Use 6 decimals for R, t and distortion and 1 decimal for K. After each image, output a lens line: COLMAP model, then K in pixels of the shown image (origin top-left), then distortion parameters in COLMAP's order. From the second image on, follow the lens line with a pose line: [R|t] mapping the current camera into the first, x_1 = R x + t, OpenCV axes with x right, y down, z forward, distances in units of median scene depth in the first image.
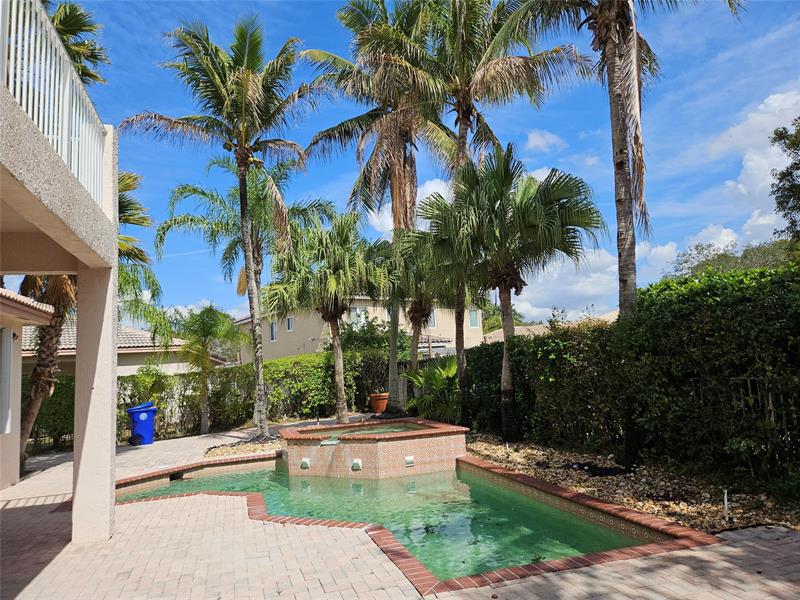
lens RADIAL K [[535.2, 0, 400.0], [0, 535.2, 300.0], [0, 0, 1]] dist [0.026540, -0.002713]
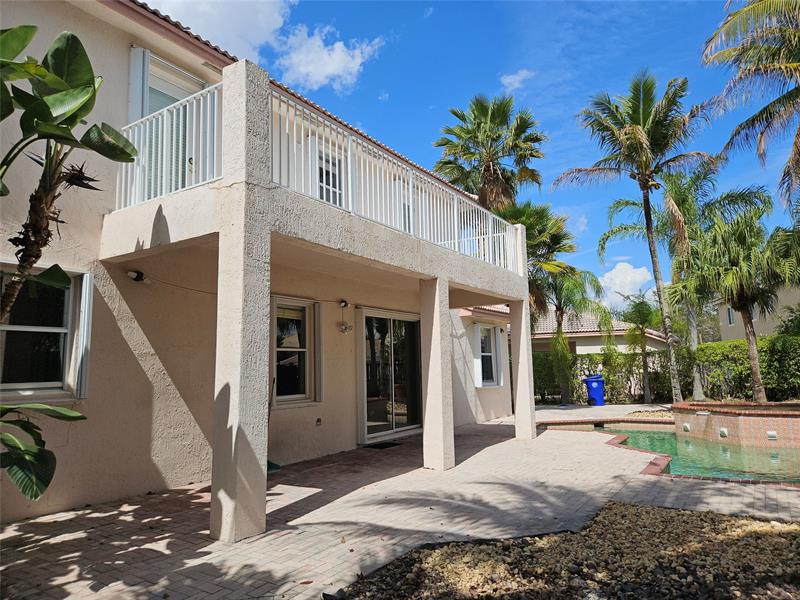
lens RADIAL K [[535.2, 0, 400.0], [0, 535.2, 300.0], [0, 0, 1]] dist [0.026540, -0.002713]
pose [[0.638776, -0.051781, -0.767648, 0.361086], [0.085363, 0.996343, 0.003826, -0.059749], [0.764642, -0.067973, 0.640860, -0.311456]]
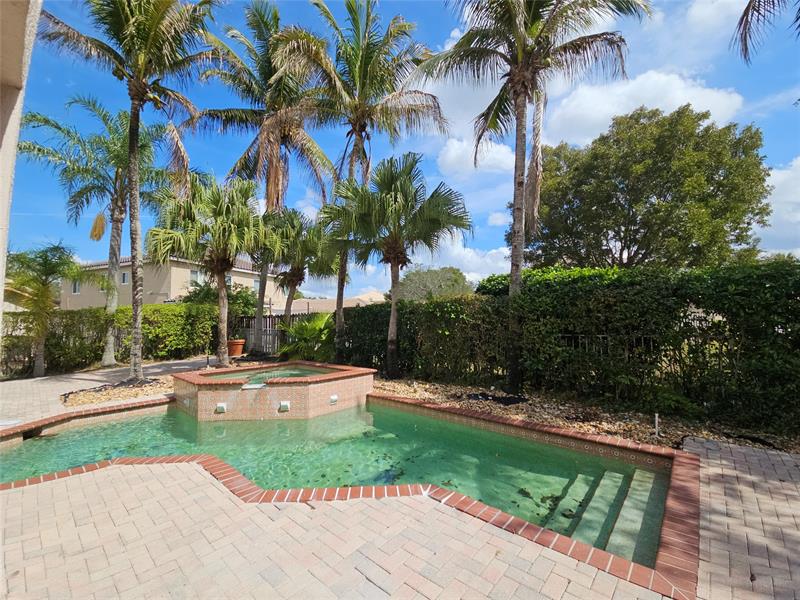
lens RADIAL K [[325.5, 0, 400.0], [0, 325.5, 300.0], [0, 0, 1]] dist [0.001797, -0.005018]
pose [[0.849766, 0.090839, 0.519274, -0.204056], [-0.112256, 0.993630, 0.009879, 0.058311], [-0.515069, -0.066687, 0.854551, 0.301956]]
